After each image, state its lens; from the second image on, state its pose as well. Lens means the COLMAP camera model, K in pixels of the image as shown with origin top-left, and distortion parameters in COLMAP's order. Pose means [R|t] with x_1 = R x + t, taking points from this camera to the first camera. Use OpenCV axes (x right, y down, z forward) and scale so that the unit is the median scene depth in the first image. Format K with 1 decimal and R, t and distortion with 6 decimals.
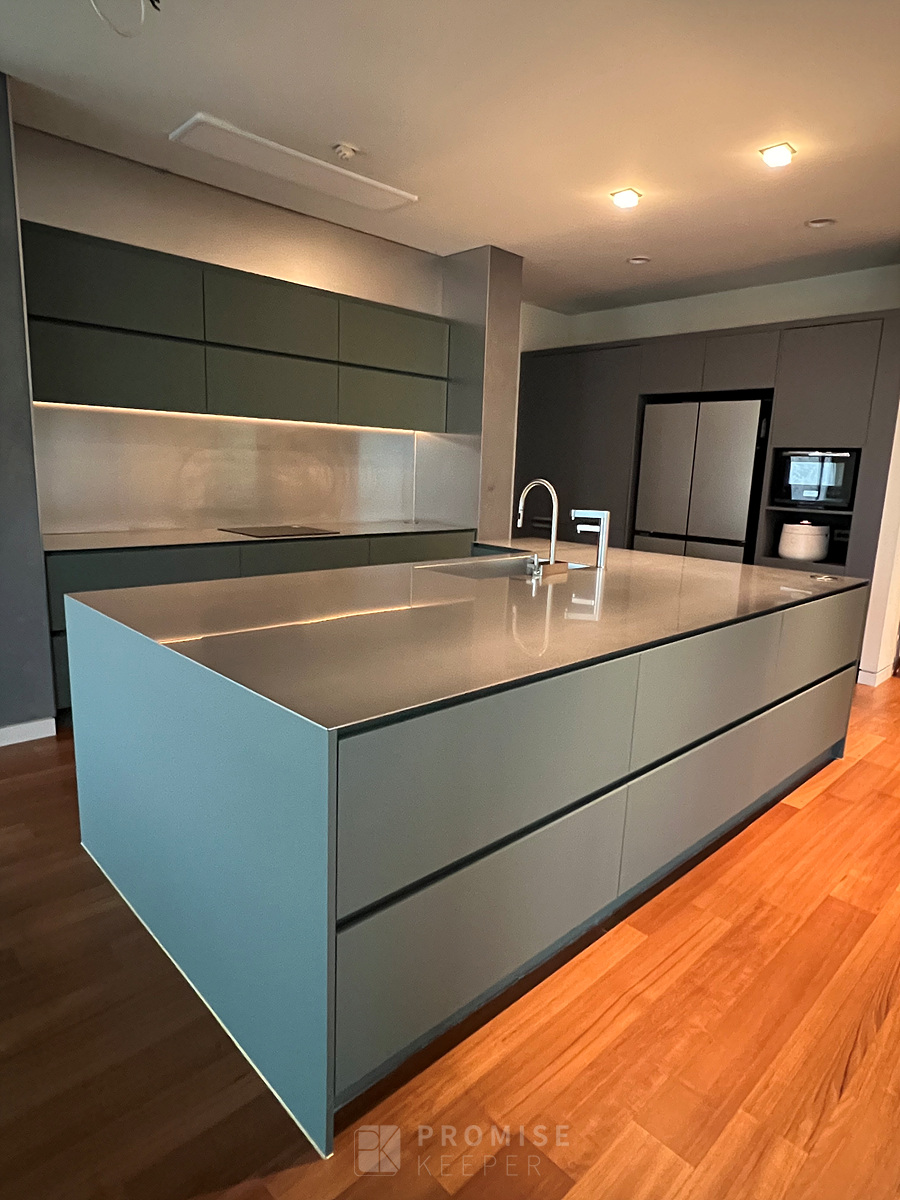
lens RADIAL K [[710.1, 0, 448.1], [0, 710.1, 605.2], [0, 0, 1]] dist [-0.002489, 0.002995]
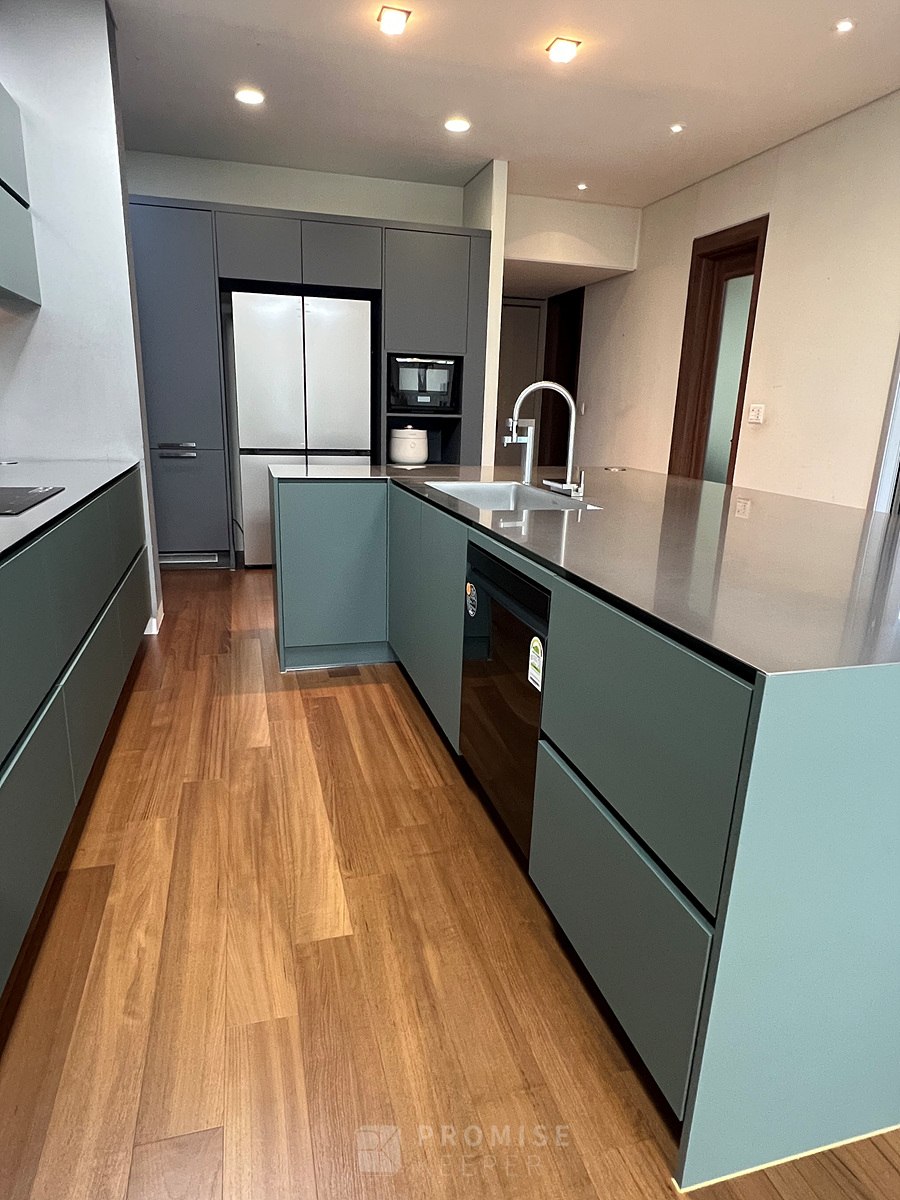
lens RADIAL K [[710.1, 0, 445.3], [0, 710.1, 605.3], [0, 0, 1]] dist [-0.002489, 0.002995]
pose [[0.468051, -0.260925, 0.844302, -0.439505], [0.159609, 0.964664, 0.209641, -0.075406], [-0.869168, 0.036635, 0.493158, 0.450682]]
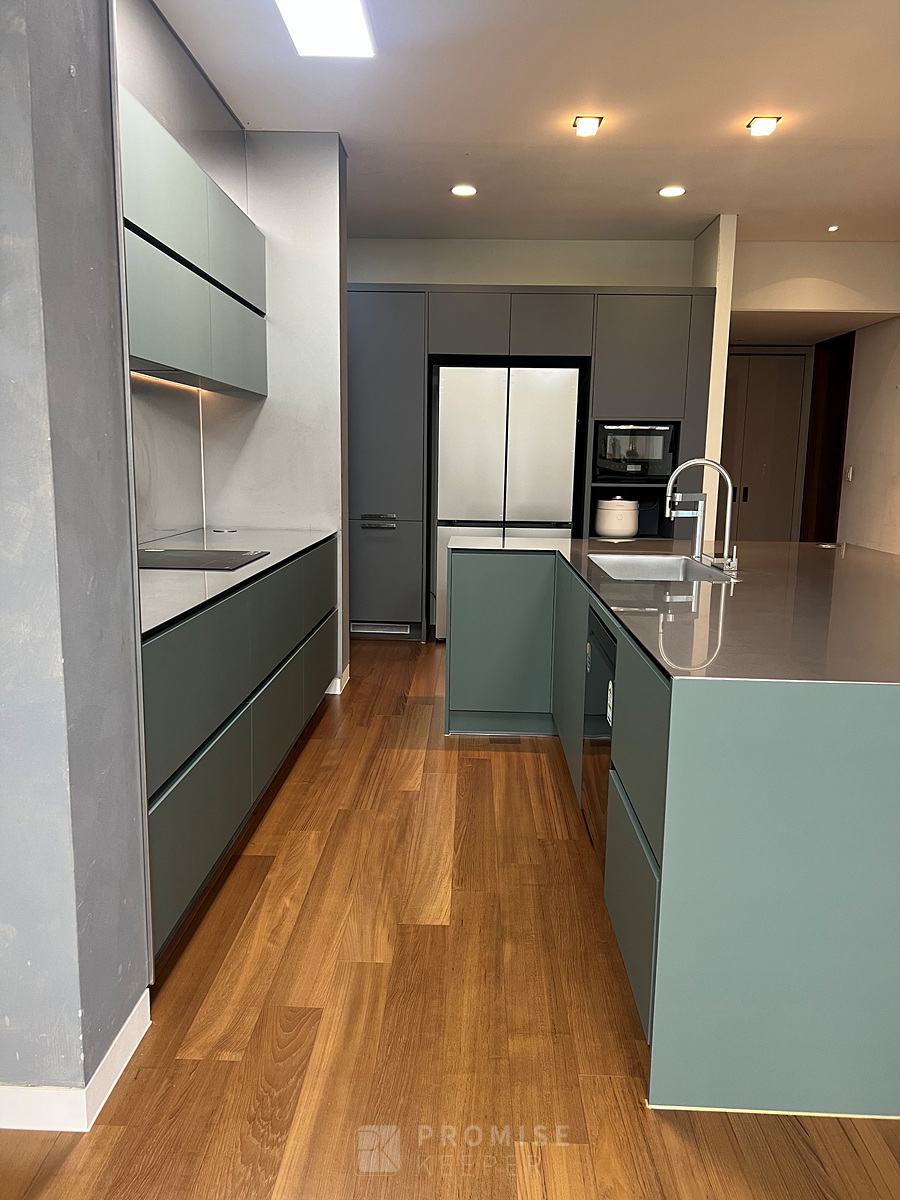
lens RADIAL K [[907.8, 0, 452.0], [0, 907.8, 611.6], [0, 0, 1]] dist [0.060285, -0.064772]
pose [[0.708379, -0.139746, 0.691860, -0.546243], [0.144063, 0.988196, 0.052099, -0.061924], [-0.690974, 0.062765, 0.720150, 0.278081]]
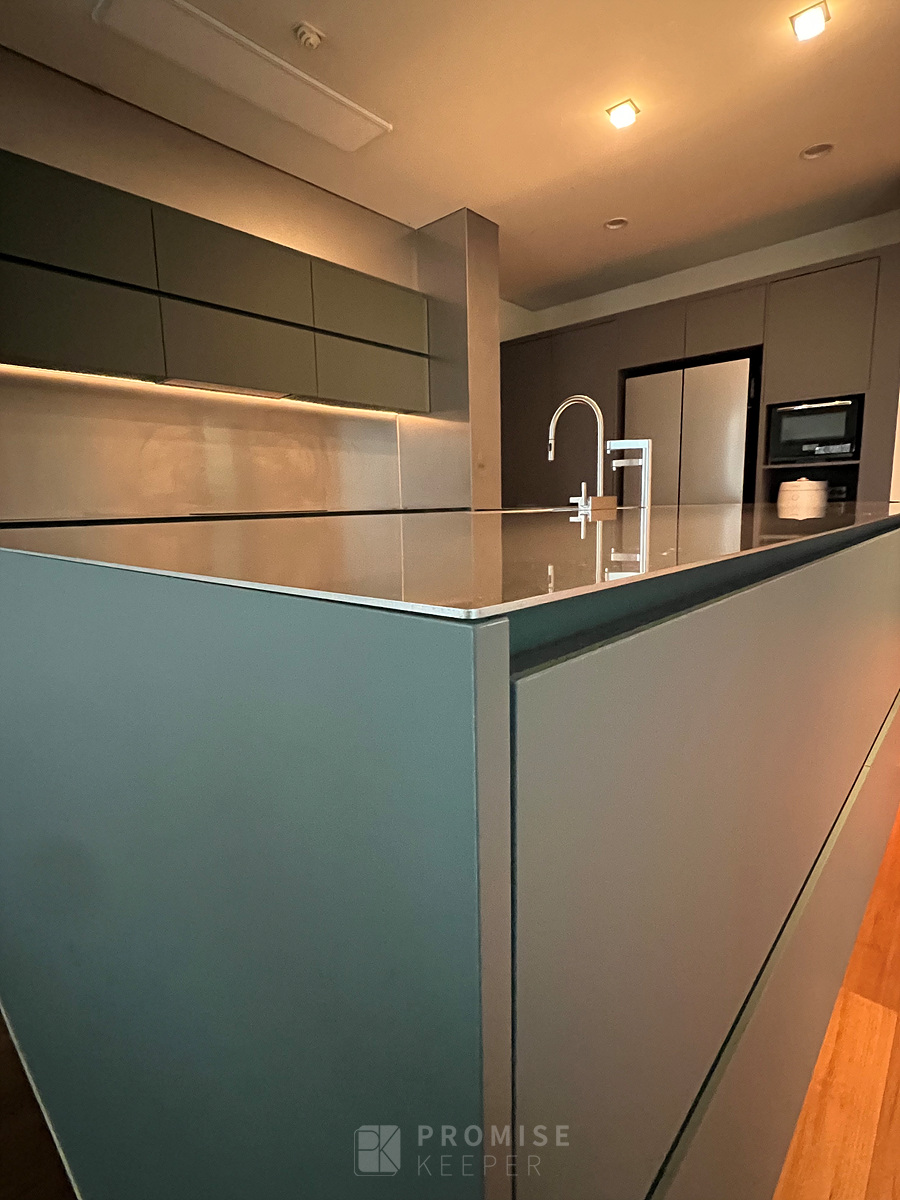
lens RADIAL K [[590.7, 0, 445.1], [0, 590.7, 600.6], [0, 0, 1]] dist [-0.001686, 0.000103]
pose [[0.996358, -0.068247, 0.051109, -0.044412], [0.069964, 0.997017, -0.032603, 0.043140], [-0.048731, 0.036060, 0.998161, 0.218071]]
